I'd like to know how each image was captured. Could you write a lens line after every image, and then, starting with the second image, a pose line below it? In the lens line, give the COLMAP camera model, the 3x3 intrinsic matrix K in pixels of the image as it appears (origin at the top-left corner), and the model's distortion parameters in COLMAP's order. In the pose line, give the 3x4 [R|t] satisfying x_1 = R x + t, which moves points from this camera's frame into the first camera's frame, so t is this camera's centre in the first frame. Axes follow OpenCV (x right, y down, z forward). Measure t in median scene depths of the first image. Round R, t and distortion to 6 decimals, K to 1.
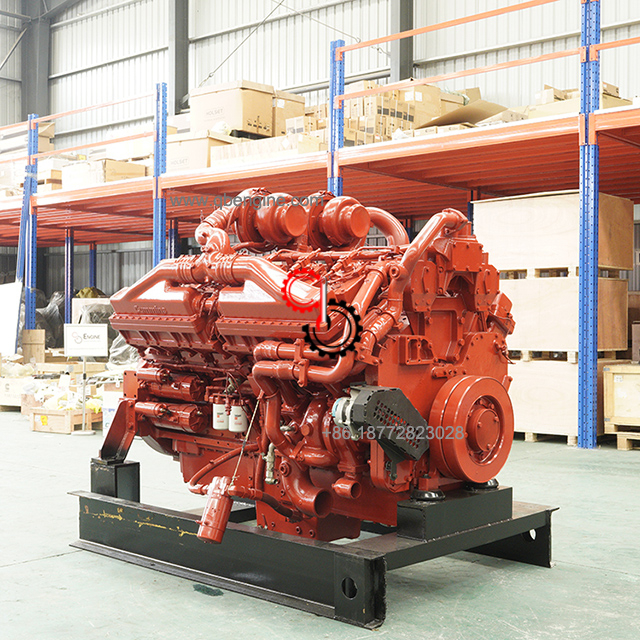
lens RADIAL K [[997.3, 0, 320.0], [0, 997.3, 320.0], [0, 0, 1]] dist [-0.005840, -0.106778]
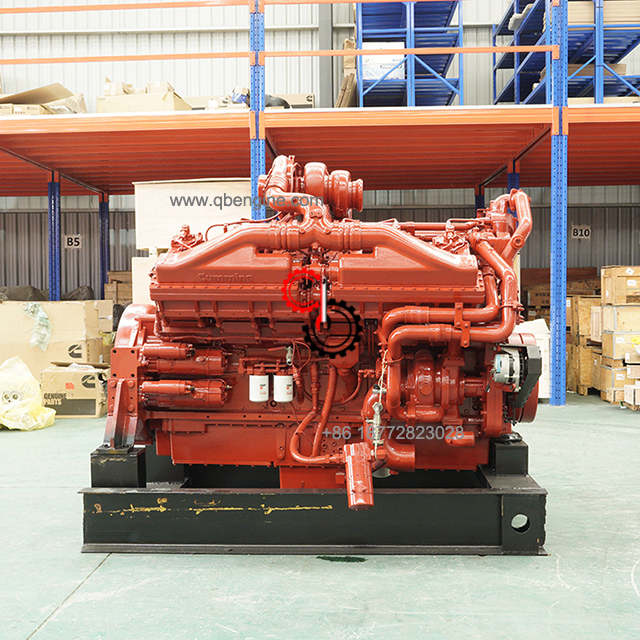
lens RADIAL K [[907.7, 0, 320.0], [0, 907.7, 320.0], [0, 0, 1]] dist [-0.006869, 0.021084]
pose [[0.778750, -0.028213, 0.626700, -0.604568], [0.015875, 0.999555, 0.025271, 0.008728], [-0.627133, -0.009731, 0.778851, 0.273120]]
